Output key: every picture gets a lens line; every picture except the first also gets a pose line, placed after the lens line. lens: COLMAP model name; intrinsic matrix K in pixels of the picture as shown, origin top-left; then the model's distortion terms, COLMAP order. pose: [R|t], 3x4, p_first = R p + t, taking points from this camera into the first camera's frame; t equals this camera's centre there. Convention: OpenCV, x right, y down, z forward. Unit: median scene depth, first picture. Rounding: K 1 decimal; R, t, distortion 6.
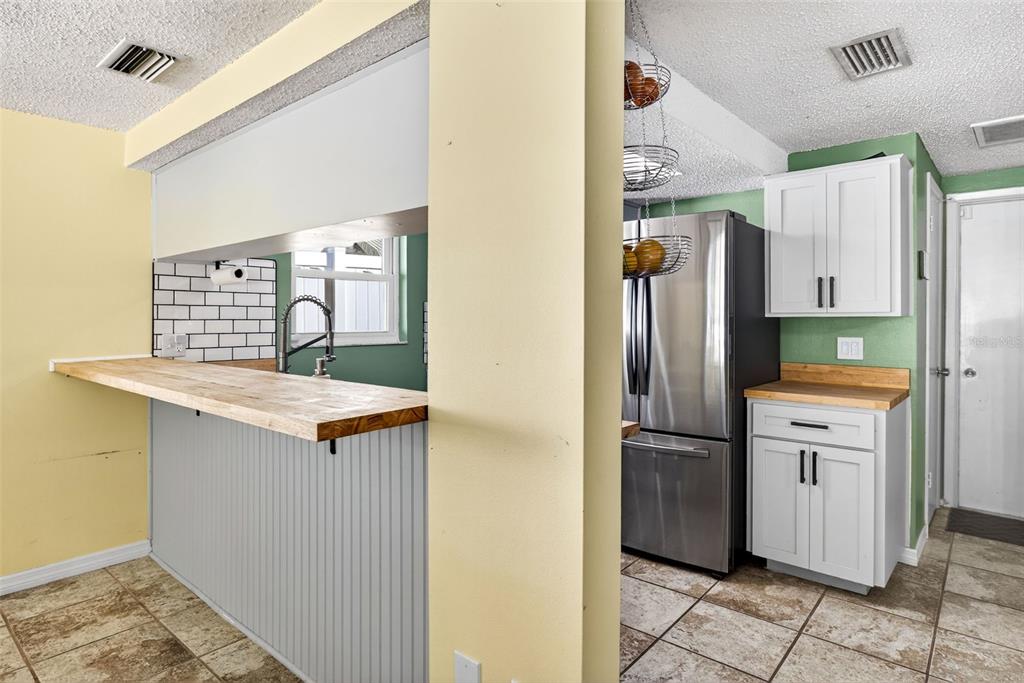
lens RADIAL K [[572.1, 0, 512.2], [0, 572.1, 321.2], [0, 0, 1]] dist [0.014401, -0.000388]
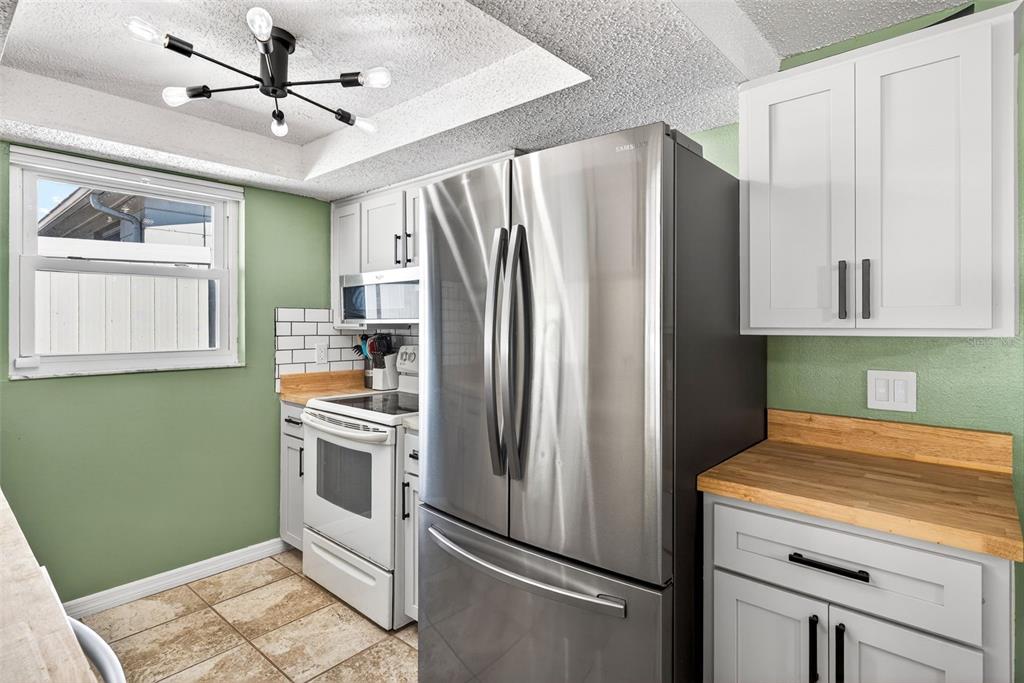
lens RADIAL K [[515.8, 0, 518.5], [0, 515.8, 323.1], [0, 0, 1]] dist [0.000253, -0.000053]
pose [[0.999934, 0.001419, -0.011419, 0.244424], [-0.001504, 0.999971, -0.007431, -0.015670], [0.011408, 0.007448, 0.999907, 0.524213]]
